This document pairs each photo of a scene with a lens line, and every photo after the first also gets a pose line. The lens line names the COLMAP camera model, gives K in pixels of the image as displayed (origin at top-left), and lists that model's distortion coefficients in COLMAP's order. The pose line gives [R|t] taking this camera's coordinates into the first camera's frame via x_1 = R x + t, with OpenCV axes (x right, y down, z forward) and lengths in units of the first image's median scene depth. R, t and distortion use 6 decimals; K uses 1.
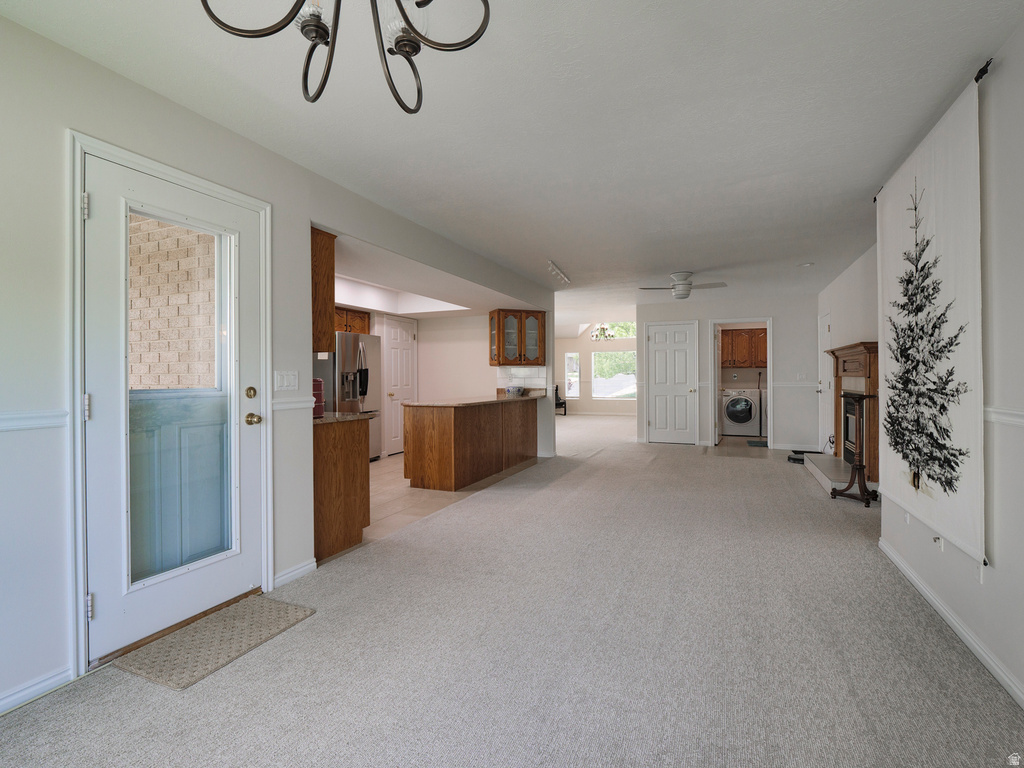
lens RADIAL K [[498.3, 0, 509.6], [0, 498.3, 381.9], [0, 0, 1]] dist [0.001404, 0.000162]
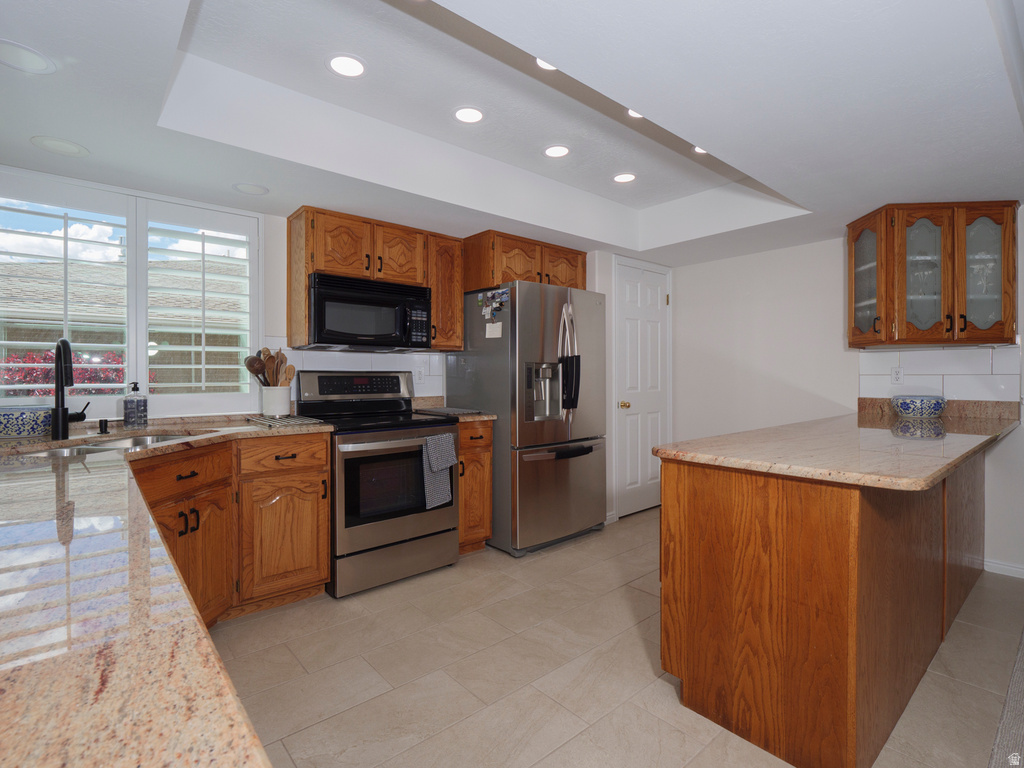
lens RADIAL K [[498.3, 0, 510.6], [0, 498.3, 377.8], [0, 0, 1]] dist [0.001404, 0.000162]
pose [[0.896049, 0.007664, -0.443888, -0.123089], [-0.004957, 0.999961, 0.007258, -0.006862], [0.443927, -0.004303, 0.896053, 0.518501]]
